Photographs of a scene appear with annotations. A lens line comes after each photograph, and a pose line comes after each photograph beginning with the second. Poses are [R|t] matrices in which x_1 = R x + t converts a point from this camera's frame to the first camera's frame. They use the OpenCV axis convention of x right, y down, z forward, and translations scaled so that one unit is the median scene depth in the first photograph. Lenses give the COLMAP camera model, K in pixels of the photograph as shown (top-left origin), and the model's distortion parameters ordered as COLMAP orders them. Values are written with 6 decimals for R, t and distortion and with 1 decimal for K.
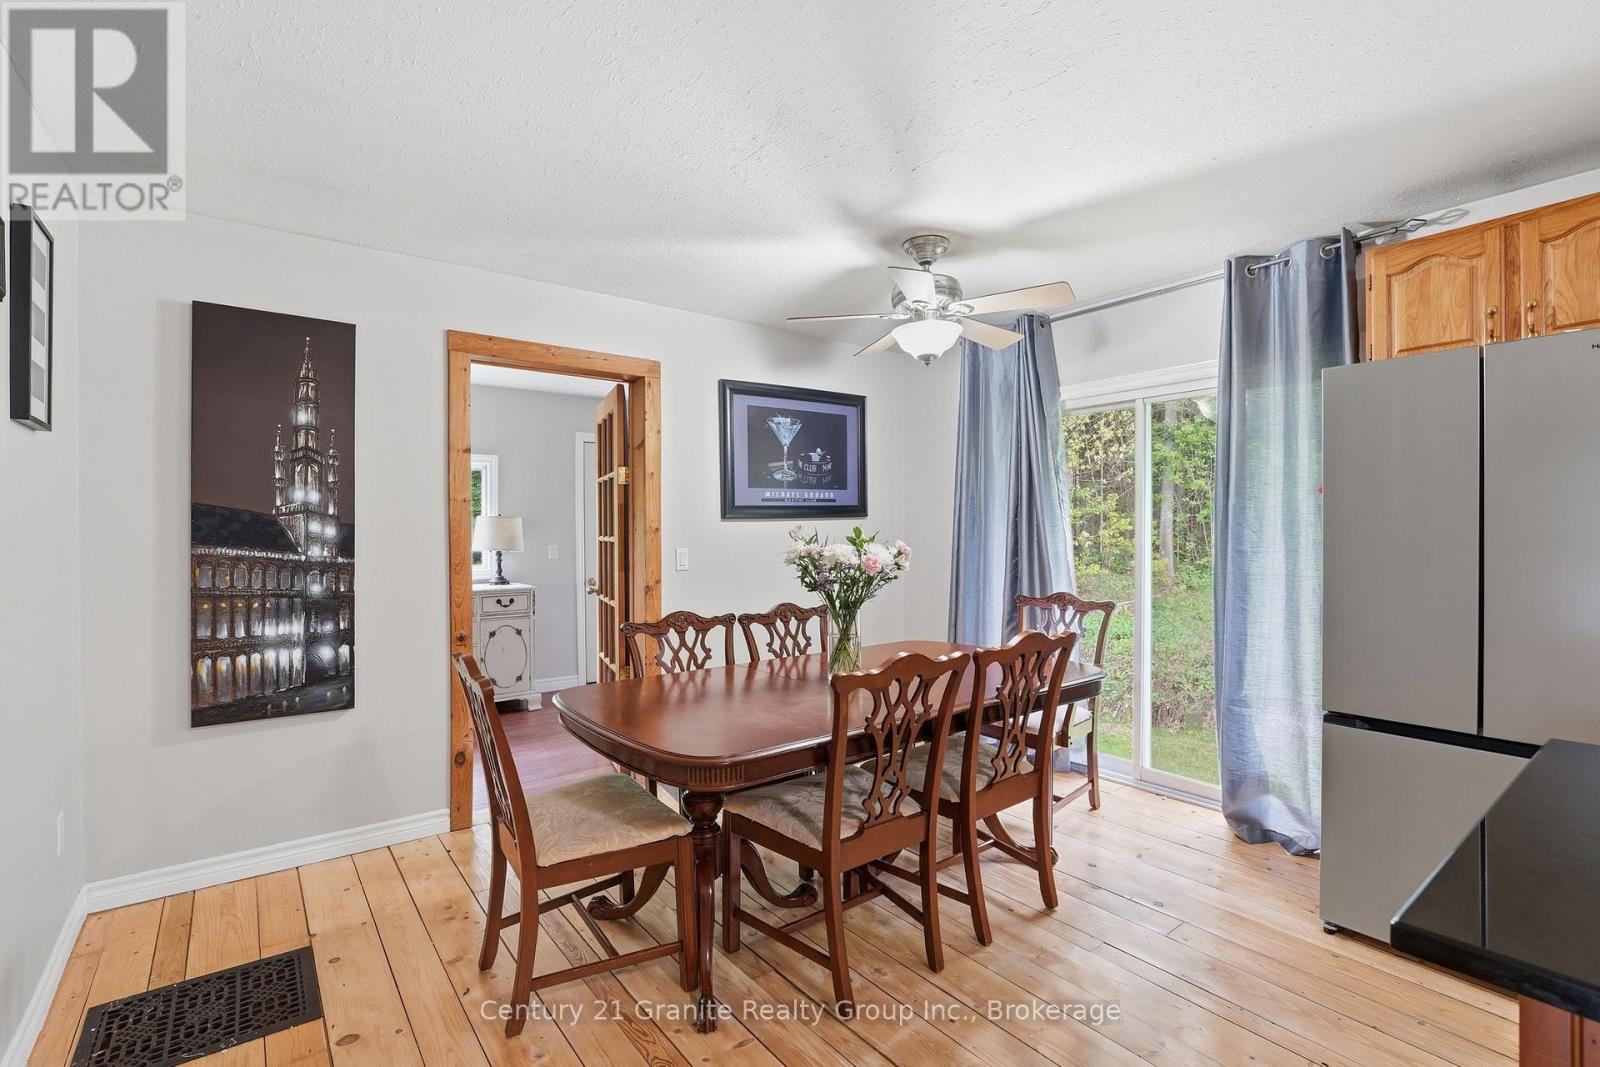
lens RADIAL K [[741.2, 0, 800.0], [0, 741.2, 533.5], [0, 0, 1]] dist [-0.011702, 0.000059]
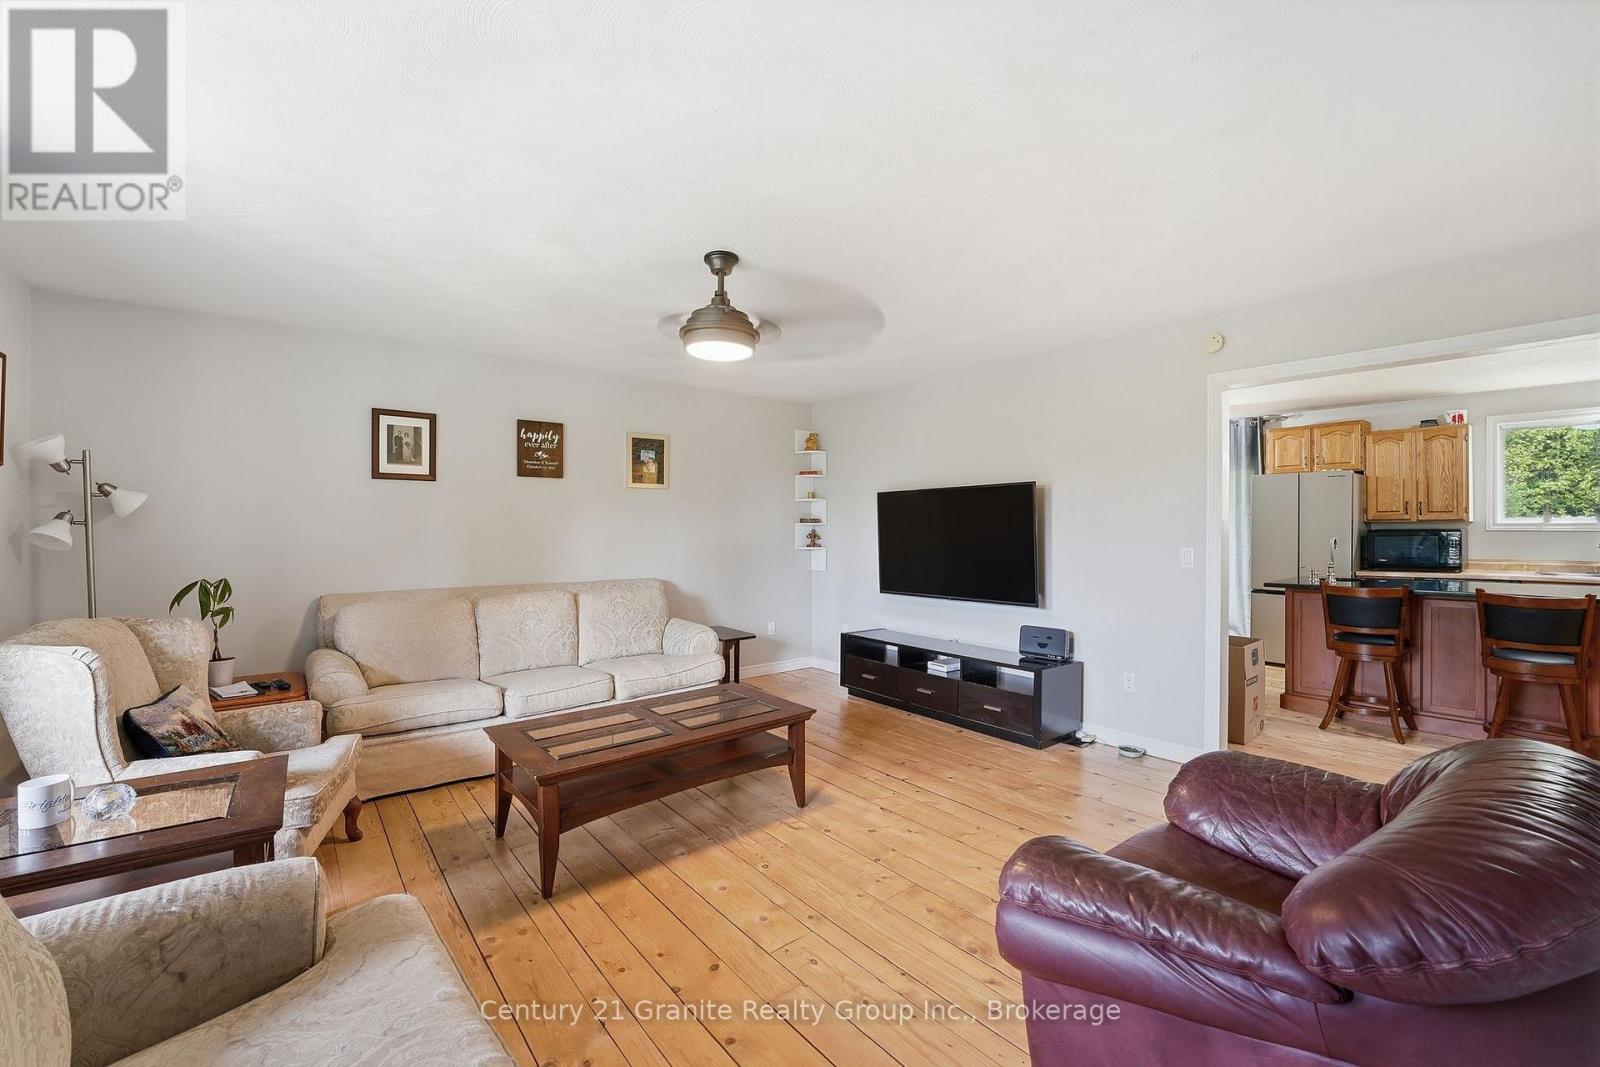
lens RADIAL K [[665.8, 0, 800.0], [0, 665.8, 533.5], [0, 0, 1]] dist [-0.014983, -0.000126]
pose [[0.999398, 0.003216, 0.034545, -1.018603], [-0.003433, 0.999975, 0.006209, 0.007106], [-0.034524, -0.006324, 0.999384, -1.358645]]
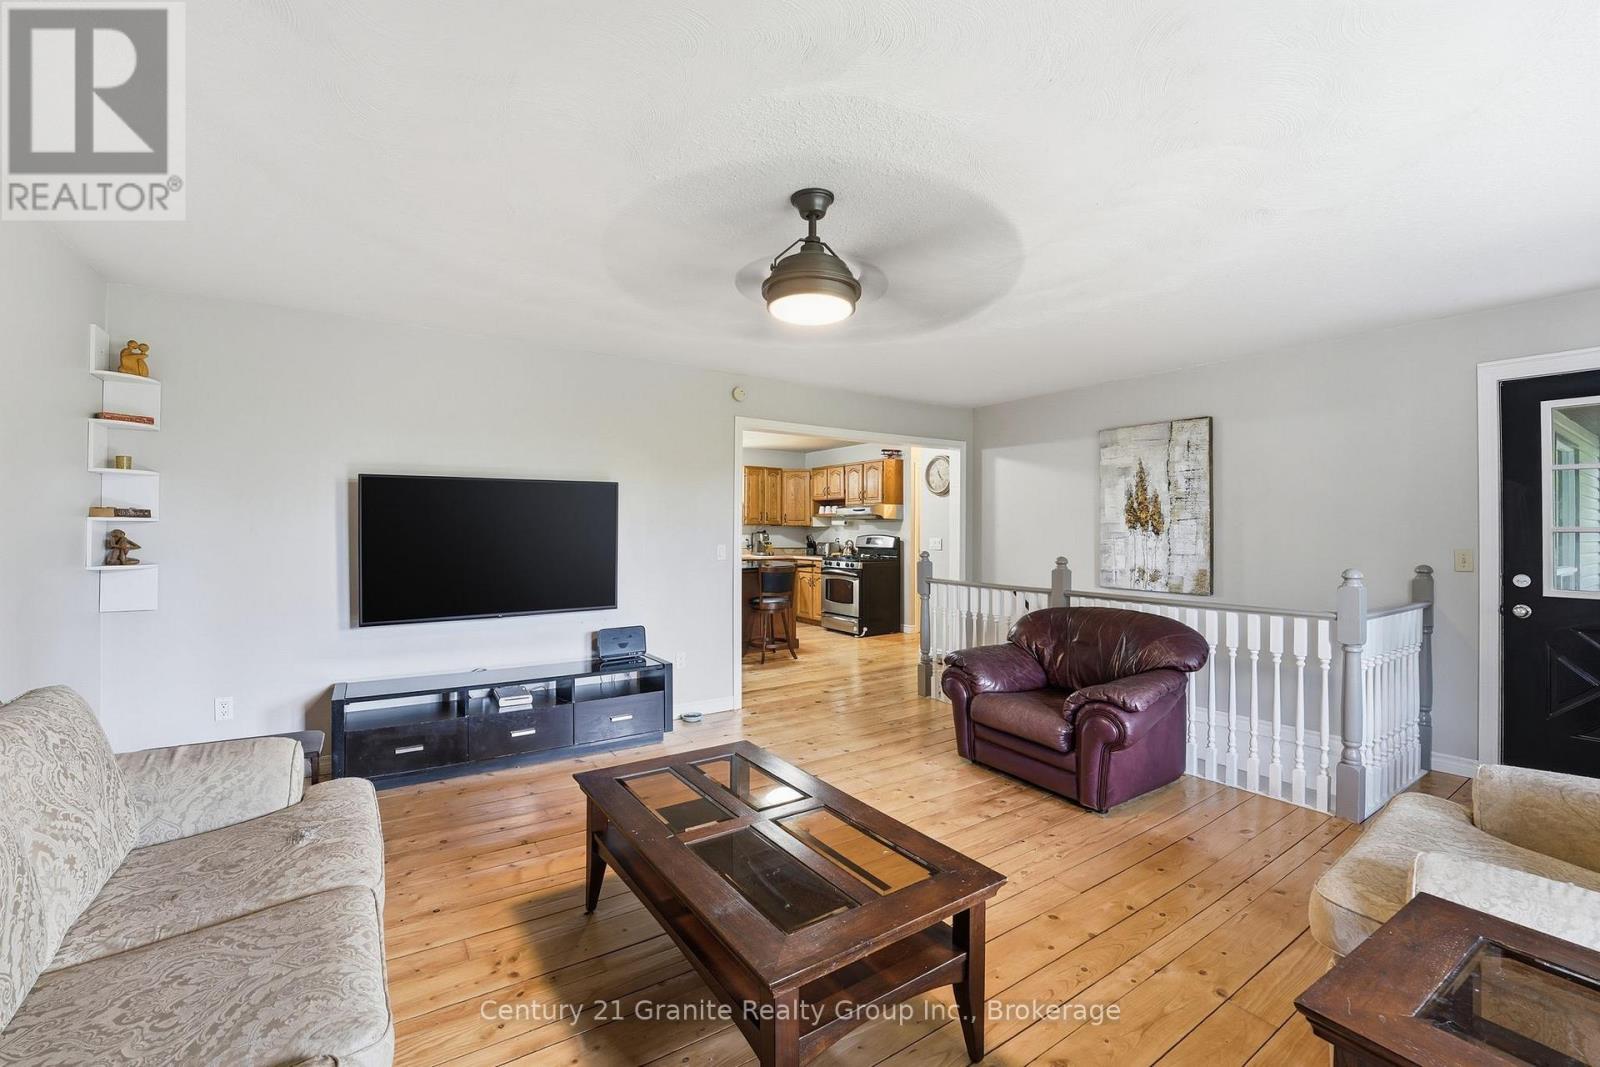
lens RADIAL K [[665.8, 0, 800.0], [0, 665.8, 533.5], [0, 0, 1]] dist [-0.014983, -0.000126]
pose [[0.044490, -0.002083, 0.999008, -1.954823], [-0.000594, 0.999998, 0.002112, 0.009335], [-0.999010, -0.000688, 0.044489, -0.319445]]
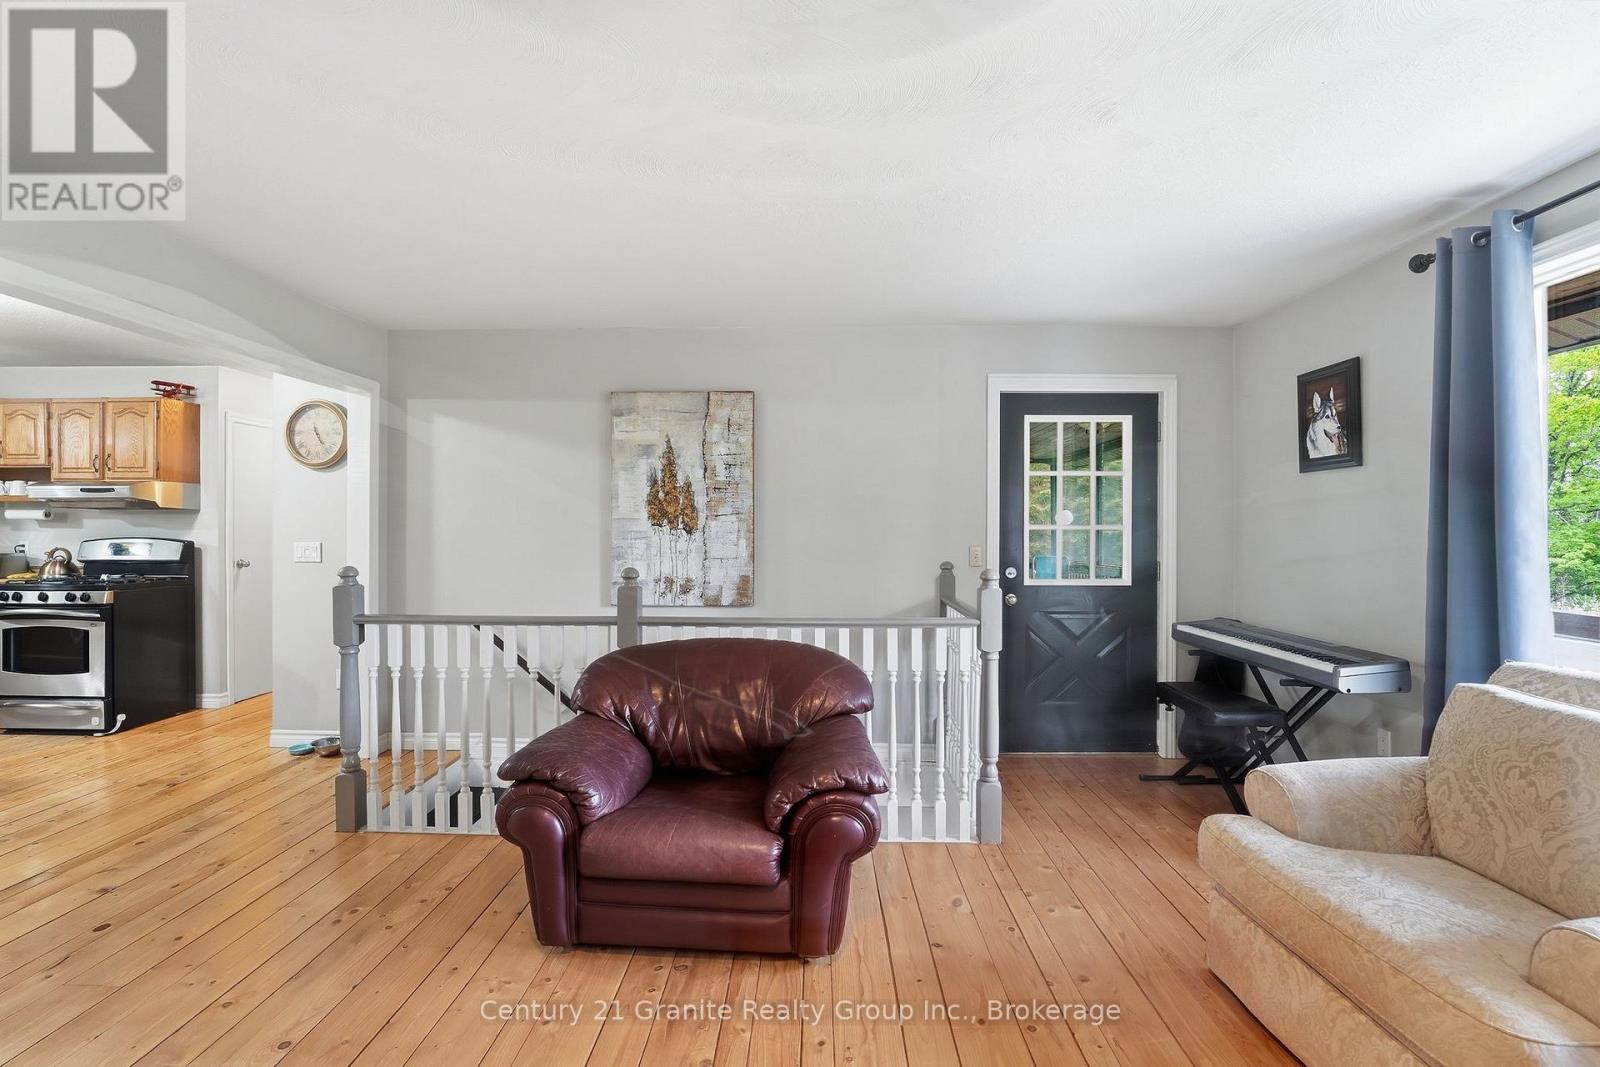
lens RADIAL K [[741.2, 0, 800.0], [0, 741.2, 533.5], [0, 0, 1]] dist [-0.011702, 0.000059]
pose [[-0.785878, -0.000224, 0.618382, -1.304170], [0.002695, 0.999989, 0.003788, 0.009917], [-0.618376, 0.004643, -0.785869, -0.120554]]
